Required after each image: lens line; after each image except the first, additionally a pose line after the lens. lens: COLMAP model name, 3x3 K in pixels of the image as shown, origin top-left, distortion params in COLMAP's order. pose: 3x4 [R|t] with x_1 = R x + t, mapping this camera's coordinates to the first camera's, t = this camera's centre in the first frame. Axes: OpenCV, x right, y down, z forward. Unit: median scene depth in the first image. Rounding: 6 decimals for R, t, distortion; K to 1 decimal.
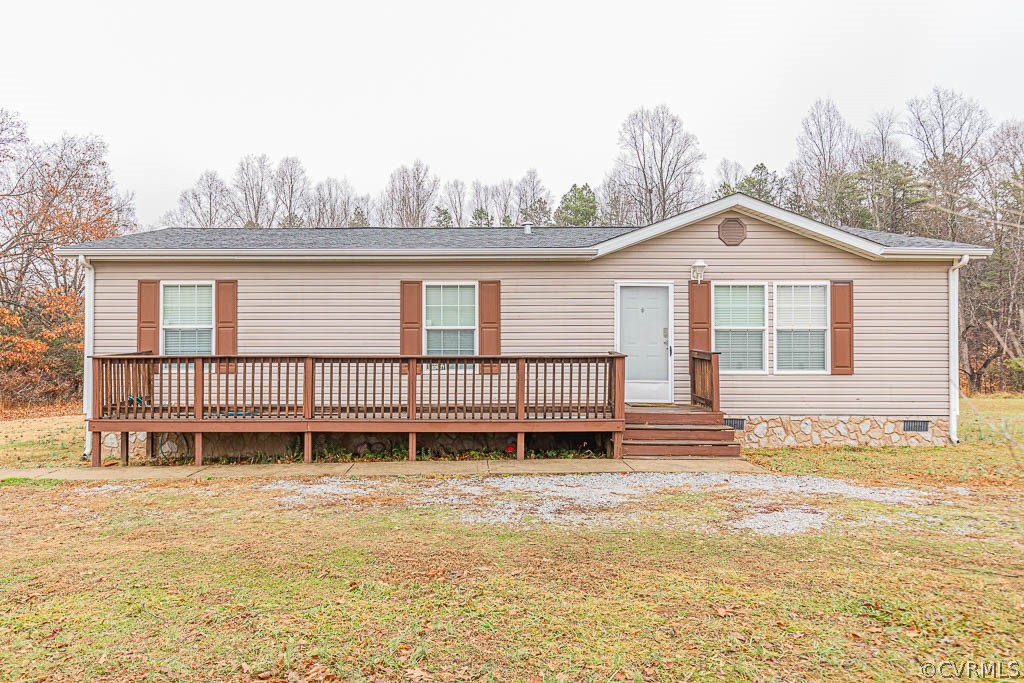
lens RADIAL K [[716.7, 0, 460.7], [0, 716.7, 308.9], [0, 0, 1]] dist [0.004876, 0.000451]
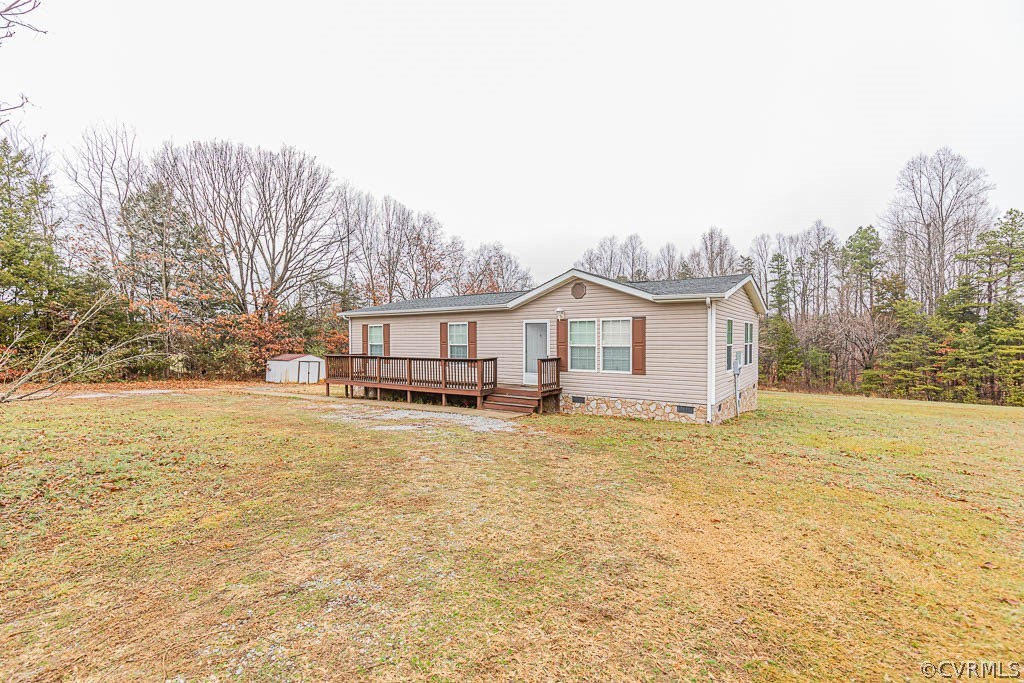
lens RADIAL K [[465.8, 0, 514.3], [0, 465.8, 342.6], [0, 0, 1]] dist [0.013338, -0.003348]
pose [[0.830168, 0.002306, -0.557508, 0.879743], [0.012496, 0.999663, 0.022743, -0.008567], [0.557373, -0.025847, 0.829860, -0.035716]]
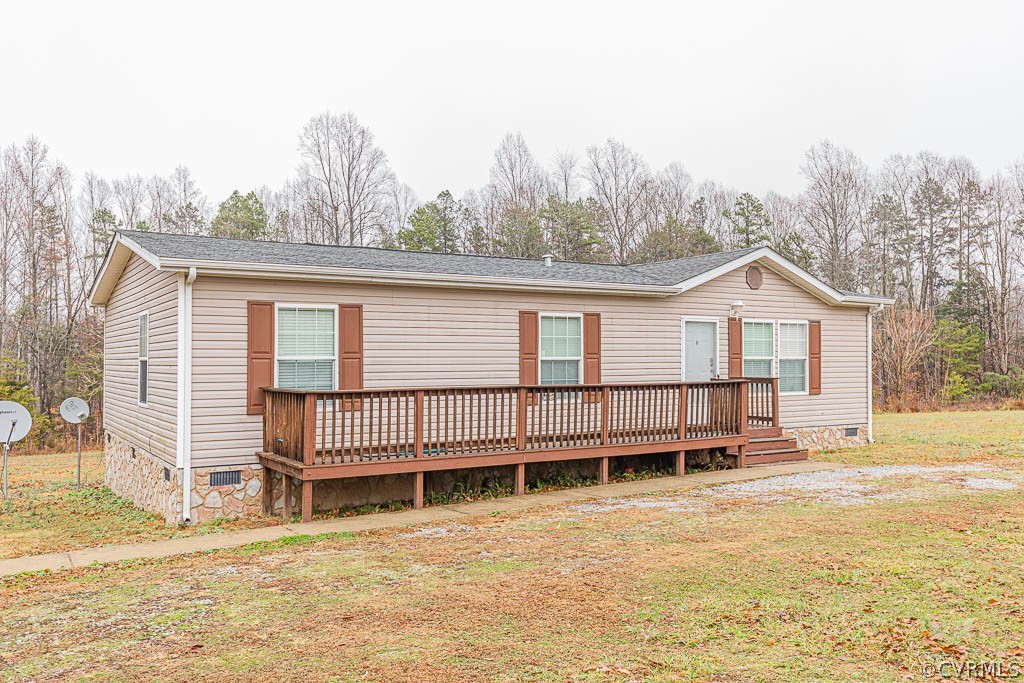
lens RADIAL K [[846.6, 0, 512.1], [0, 846.6, 343.5], [0, 0, 1]] dist [0.004900, -0.004179]
pose [[0.844925, 0.007360, 0.534834, -0.717238], [-0.008285, 0.999965, -0.000673, 0.006454], [-0.534820, -0.003863, 0.844957, 0.020461]]
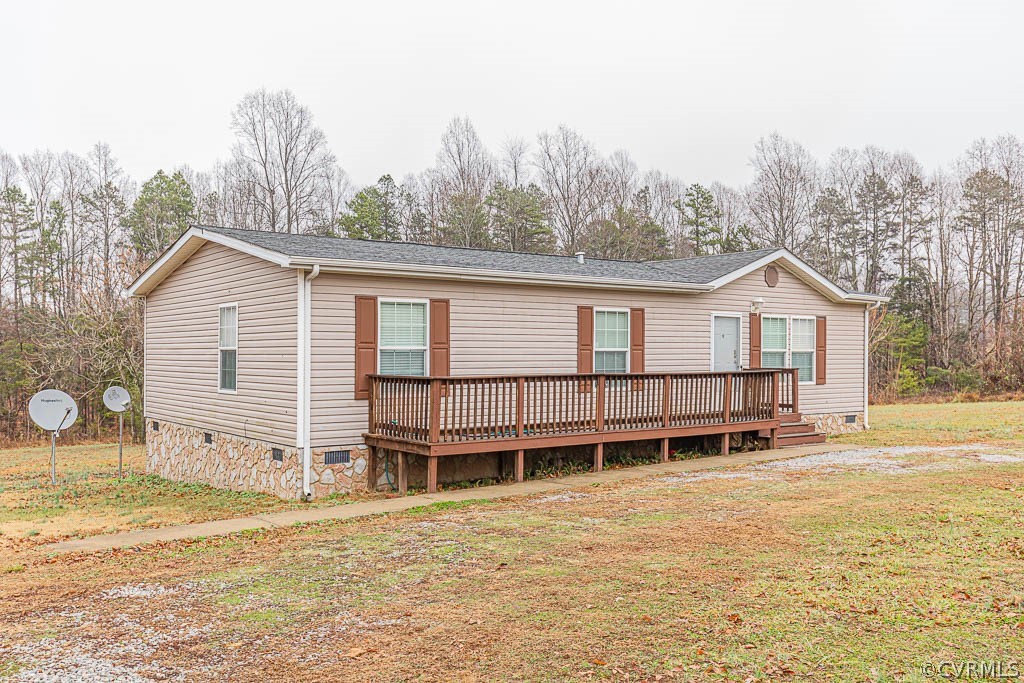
lens RADIAL K [[896.4, 0, 506.8], [0, 896.4, 351.1], [0, 0, 1]] dist [0.004623, 0.004568]
pose [[0.796980, 0.001746, 0.604003, -0.983295], [-0.014102, 0.999777, 0.015718, 0.008996], [-0.603841, -0.021044, 0.796827, -0.008654]]
